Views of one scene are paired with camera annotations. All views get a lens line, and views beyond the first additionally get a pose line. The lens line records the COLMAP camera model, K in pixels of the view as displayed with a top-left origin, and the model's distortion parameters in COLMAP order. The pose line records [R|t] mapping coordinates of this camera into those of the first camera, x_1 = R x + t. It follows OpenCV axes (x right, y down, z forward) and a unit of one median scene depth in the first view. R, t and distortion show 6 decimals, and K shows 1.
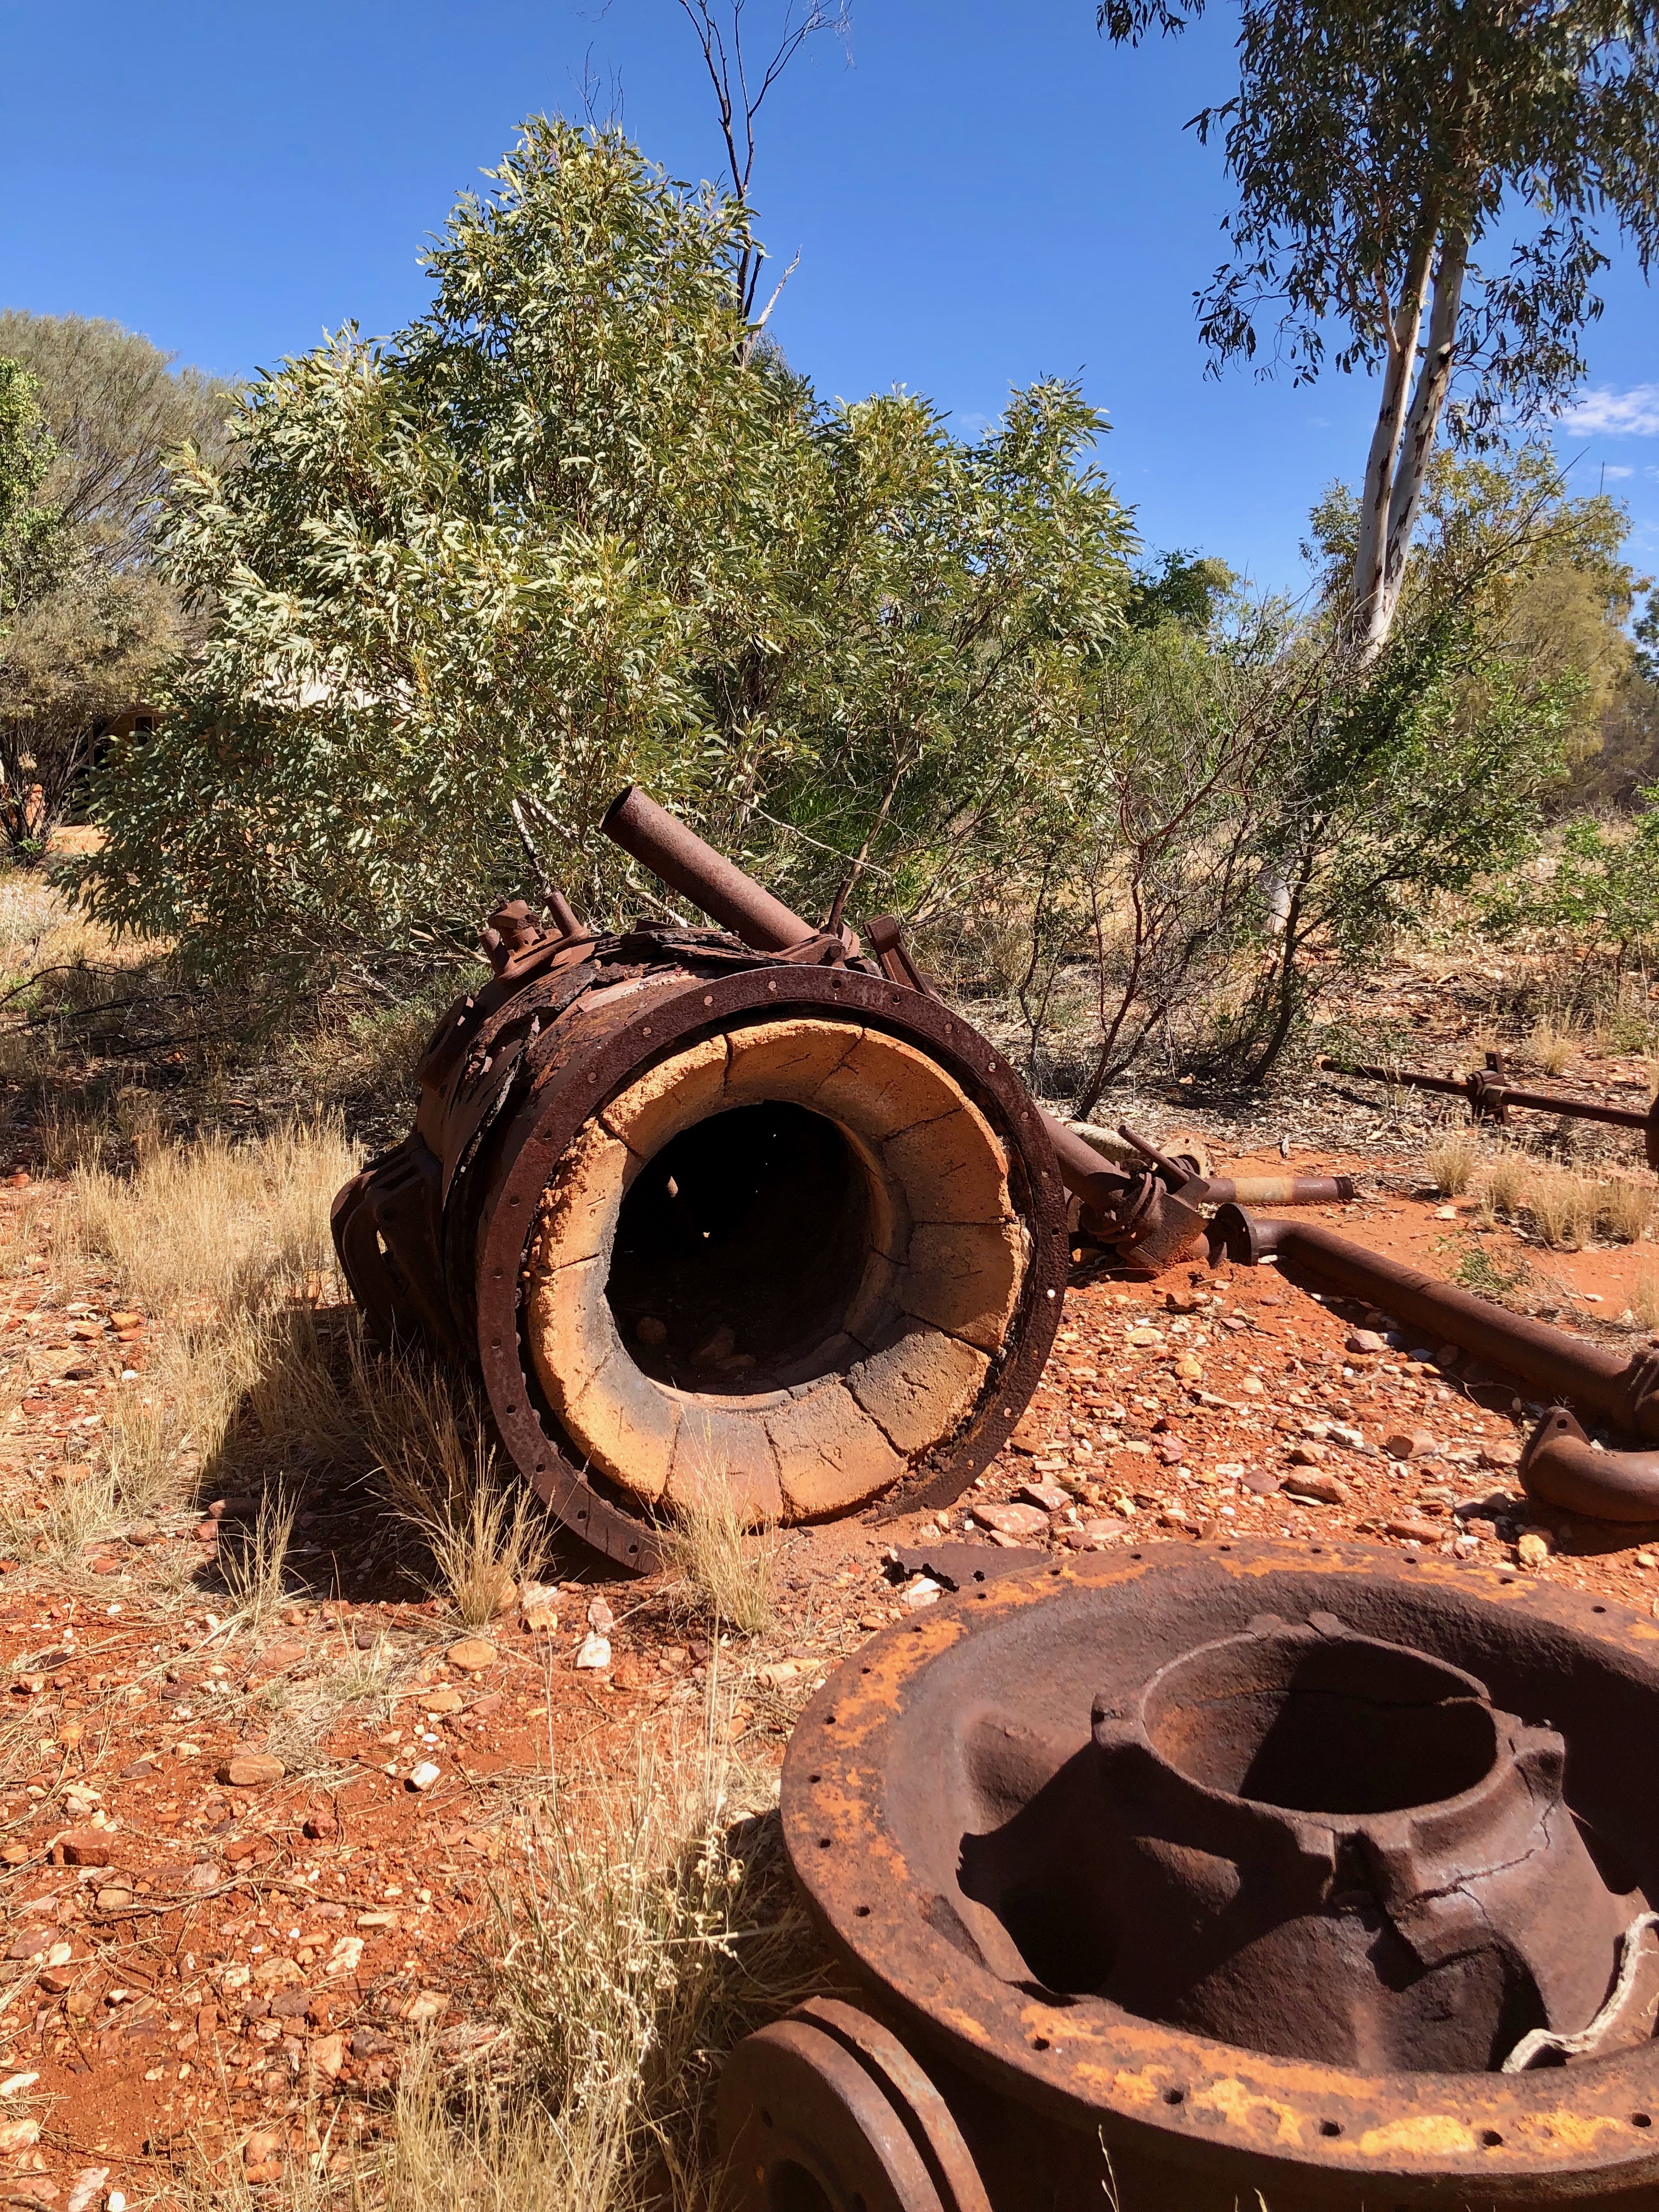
lens RADIAL K [[1847.9, 0, 950.5], [0, 1847.9, 1079.2], [0, 0, 1]] dist [-0.011377, -0.010274]
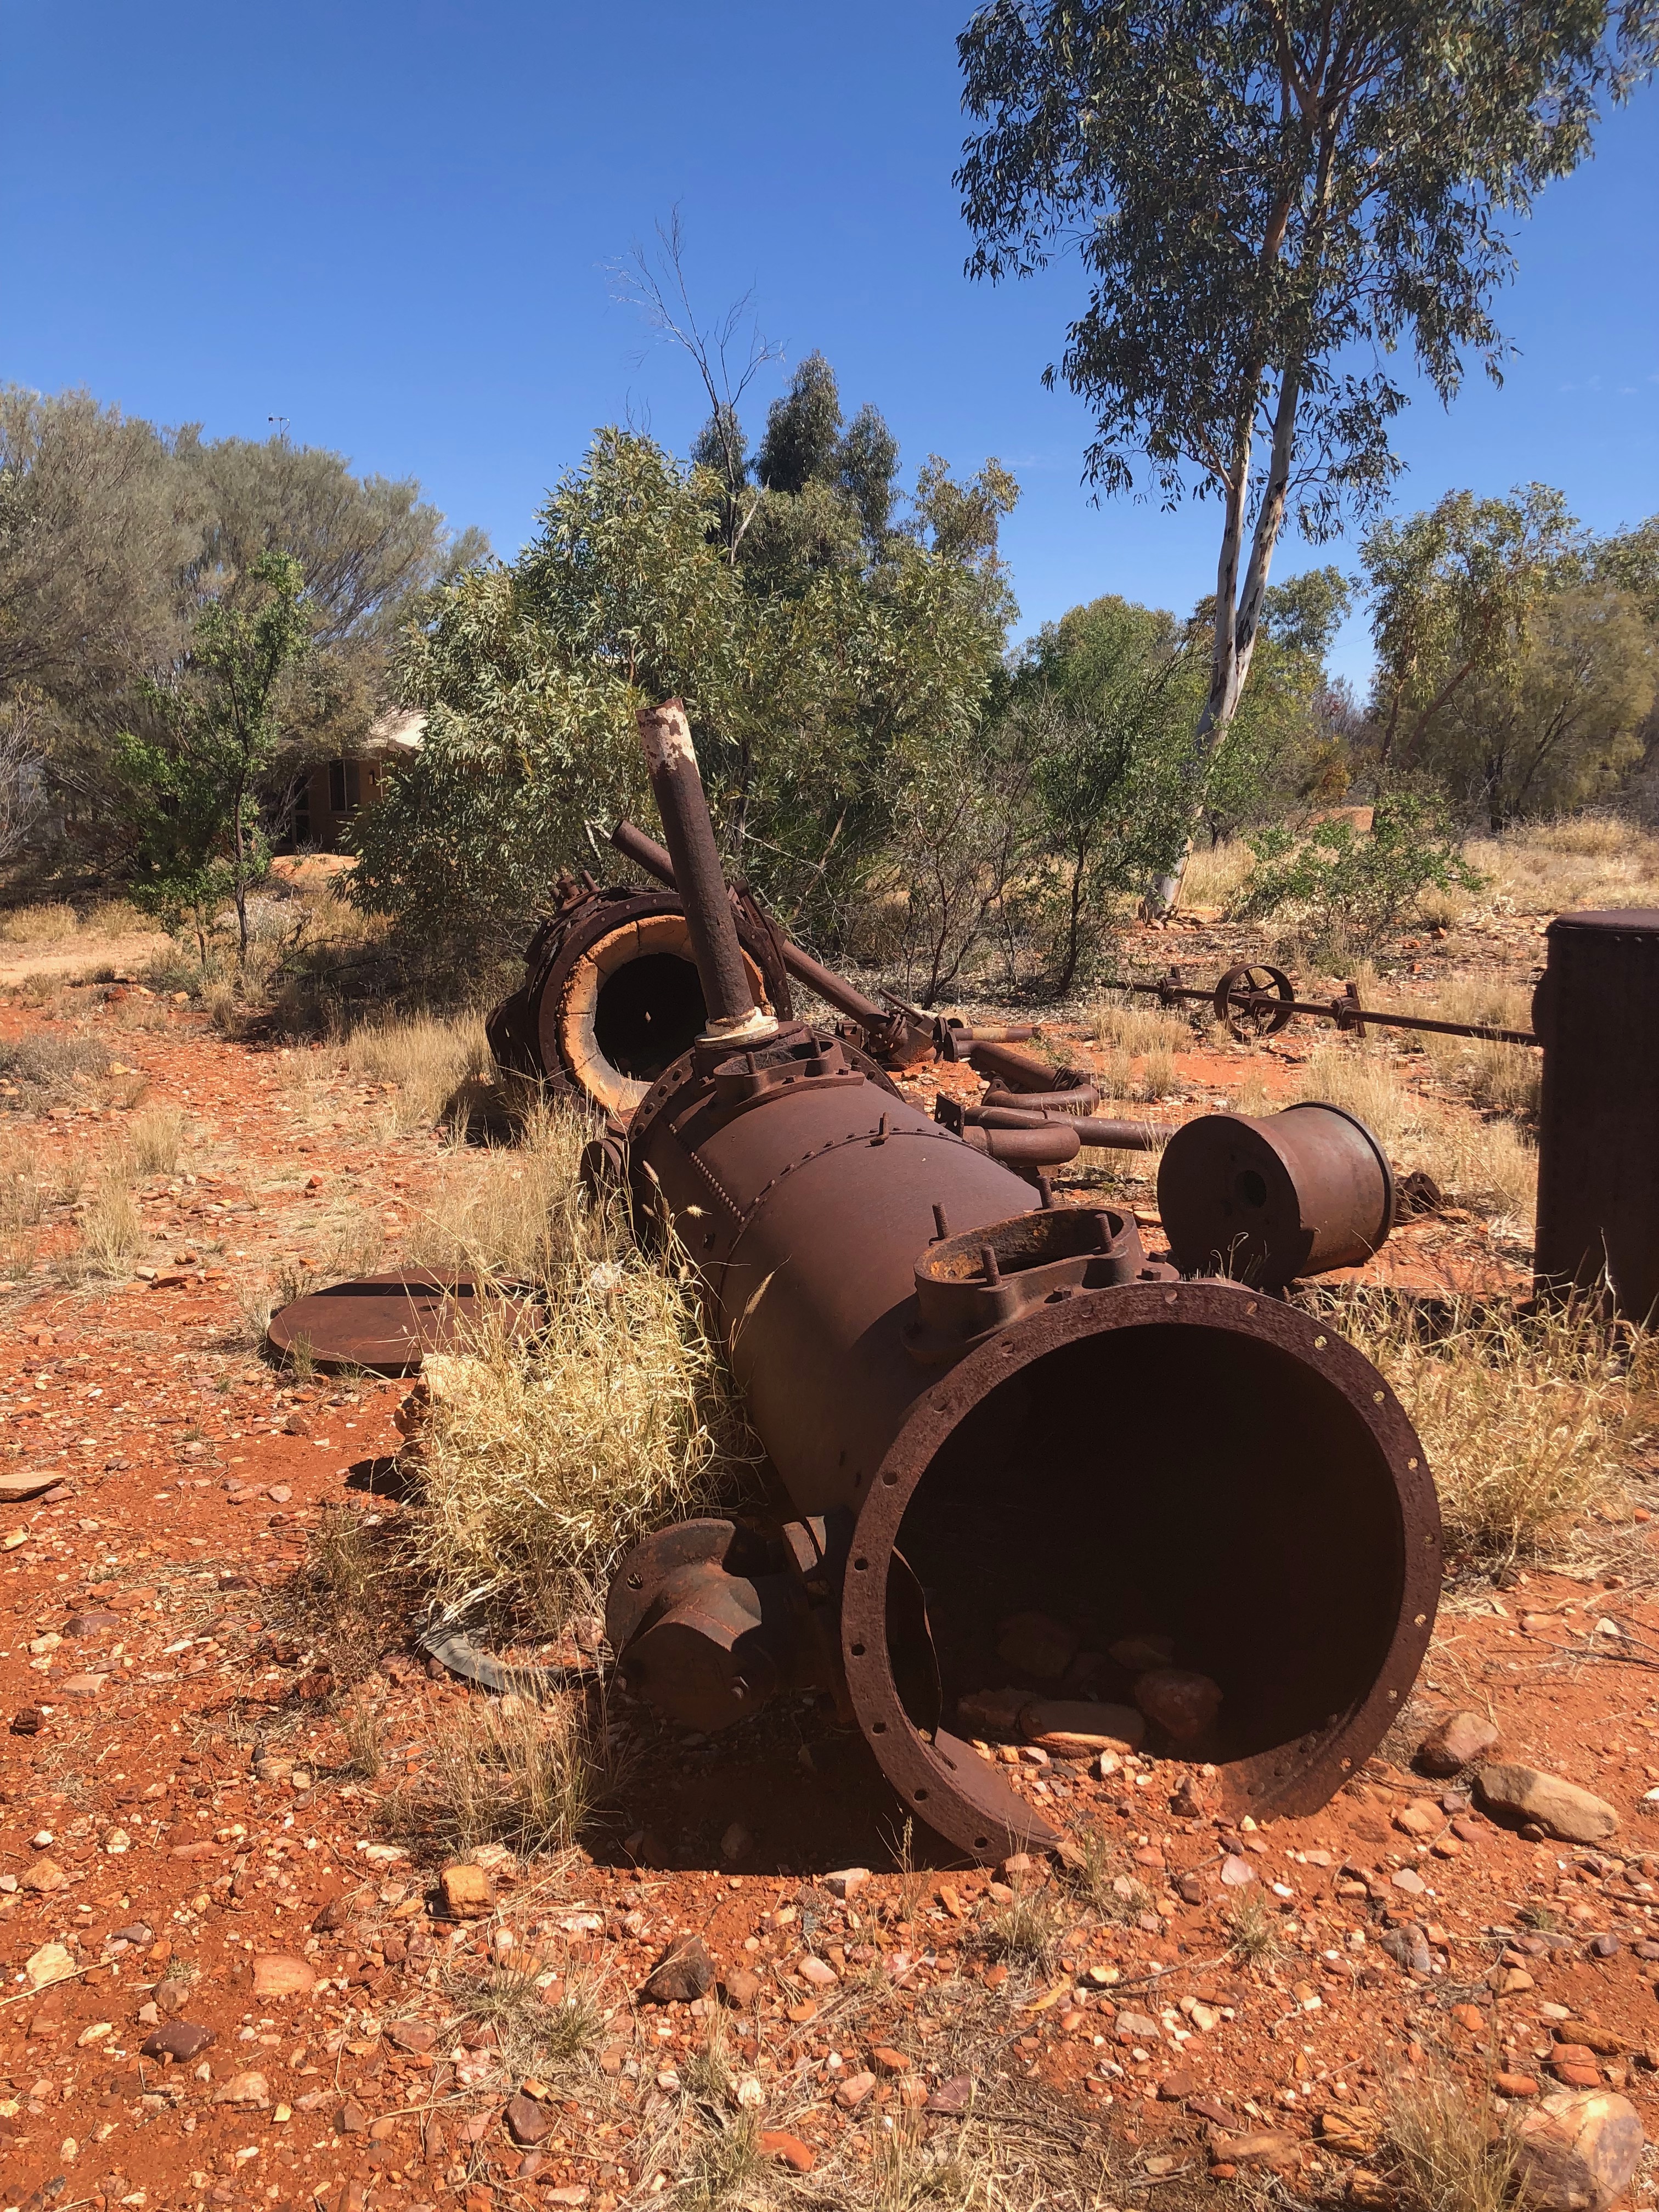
lens RADIAL K [[1856.3, 0, 829.5], [0, 1856.3, 1106.0], [0, 0, 1]] dist [-0.060564, -0.005017]
pose [[0.988528, -0.008598, -0.150794, 0.321003], [0.008983, 0.999958, 0.001868, 0.140337], [0.150771, -0.003202, 0.988563, -0.897970]]
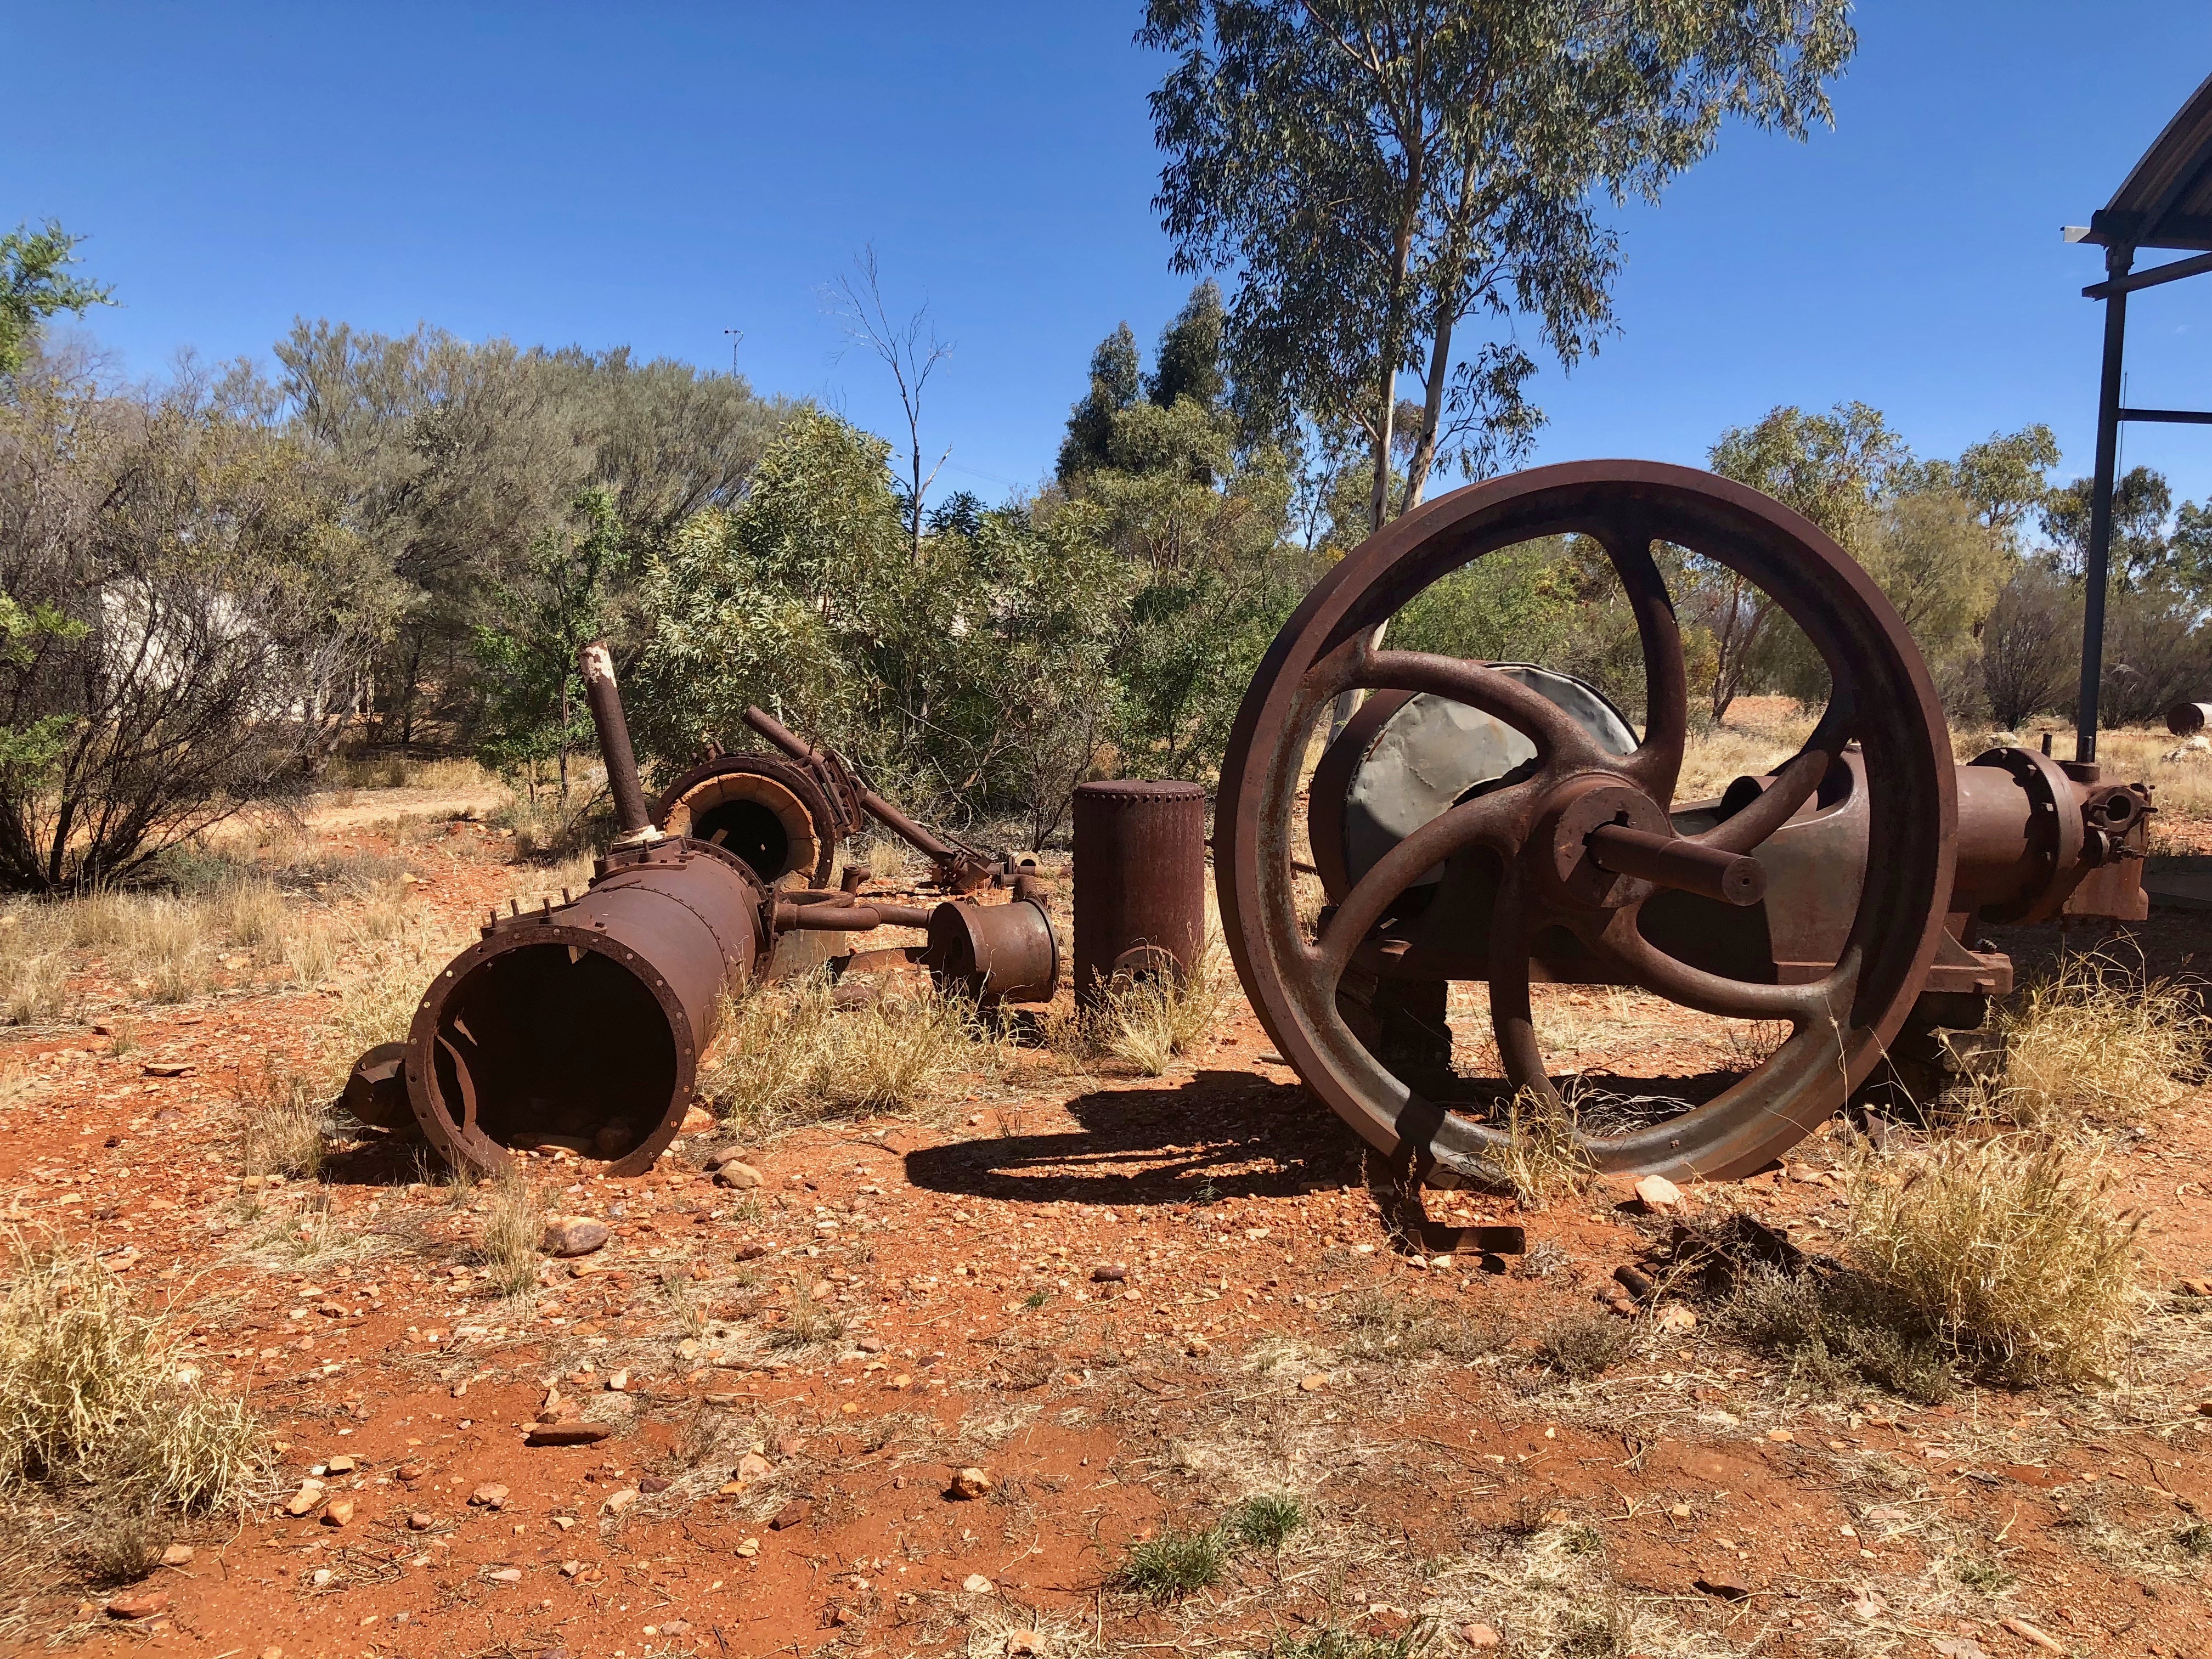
lens RADIAL K [[1772.6, 0, 1157.1], [0, 1772.6, 735.8], [0, 0, 1]] dist [-0.069264, -0.006063]
pose [[0.980450, -0.010666, -0.196481, 0.869545], [-0.015015, 0.991563, -0.128755, 0.204243], [0.196197, 0.129188, 0.972017, -1.353615]]
